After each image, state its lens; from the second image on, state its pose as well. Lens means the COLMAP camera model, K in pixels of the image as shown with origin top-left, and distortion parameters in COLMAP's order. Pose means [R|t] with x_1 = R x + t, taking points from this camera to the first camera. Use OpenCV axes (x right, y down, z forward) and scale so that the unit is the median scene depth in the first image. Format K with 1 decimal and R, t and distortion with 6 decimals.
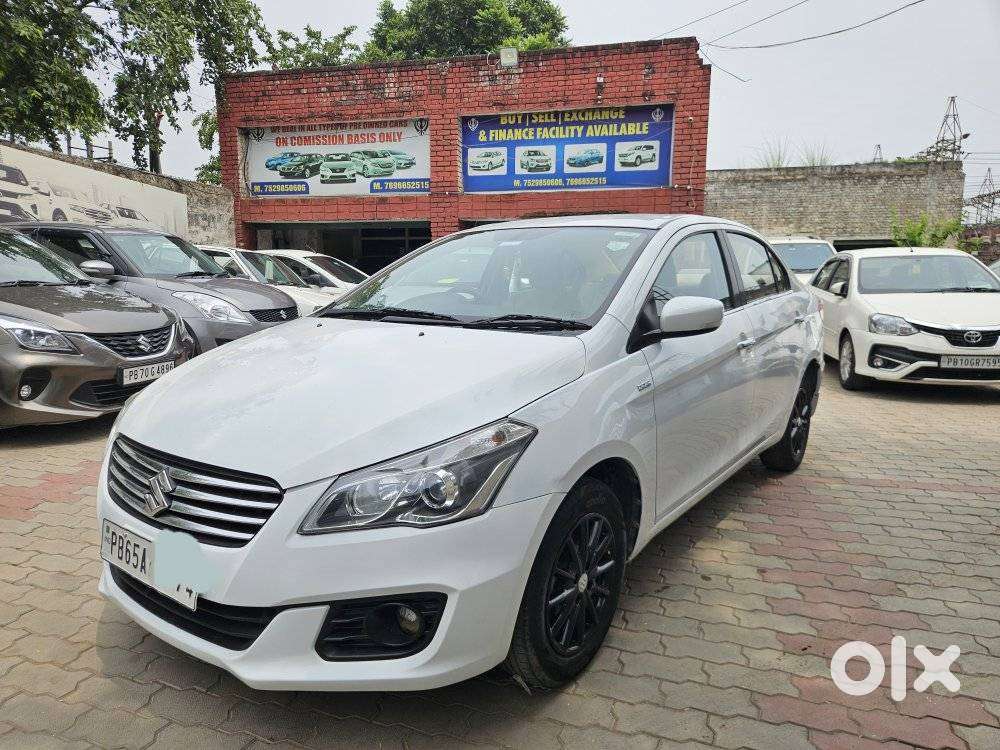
lens RADIAL K [[669.7, 0, 496.7], [0, 669.7, 379.5], [0, 0, 1]] dist [0.064354, -0.053734]
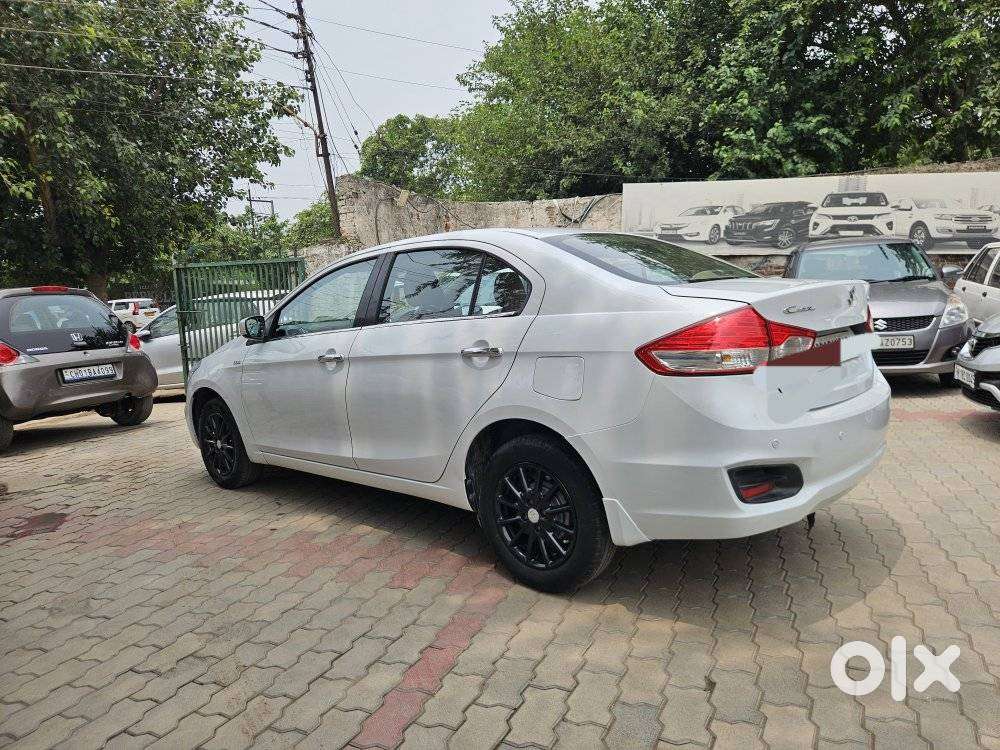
lens RADIAL K [[669.7, 0, 503.4], [0, 669.7, 371.3], [0, 0, 1]] dist [0.064354, -0.053734]
pose [[-0.100888, 0.104346, -0.989411, 0.399336], [-0.113266, 0.986814, 0.115622, -0.053406], [0.988429, 0.123732, -0.087739, 0.379287]]
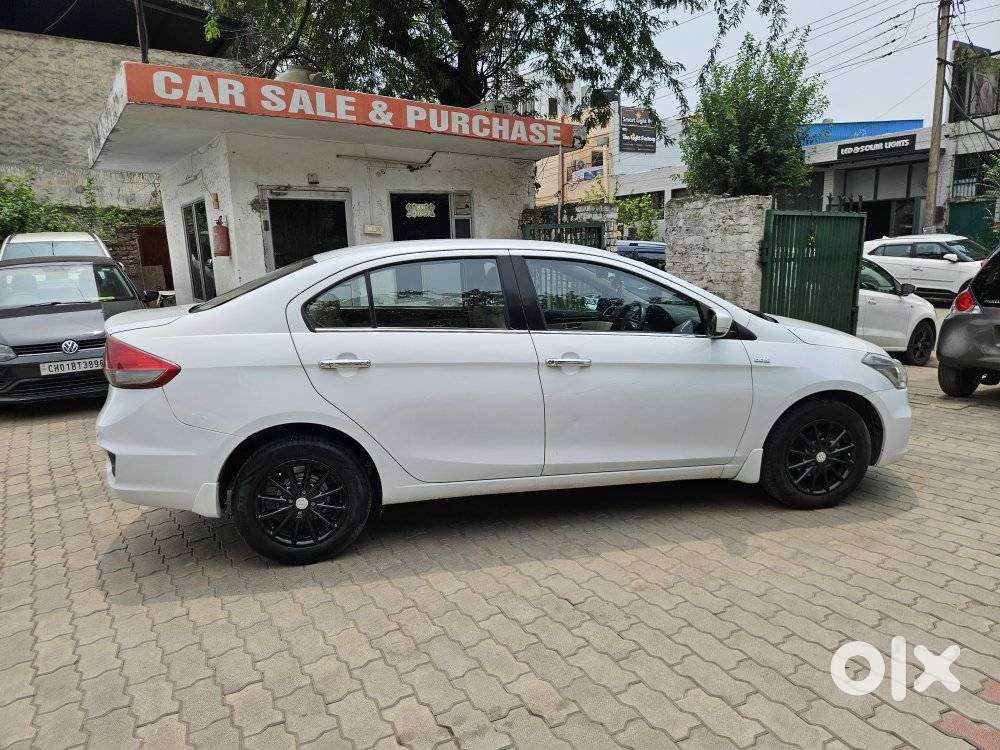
lens RADIAL K [[669.7, 0, 499.8], [0, 669.7, 369.8], [0, 0, 1]] dist [0.064354, -0.053734]
pose [[-0.741677, -0.097796, 0.663589, -0.194309], [0.129650, 0.949756, 0.284876, -0.112910], [-0.658107, 0.297321, -0.691733, 0.587528]]
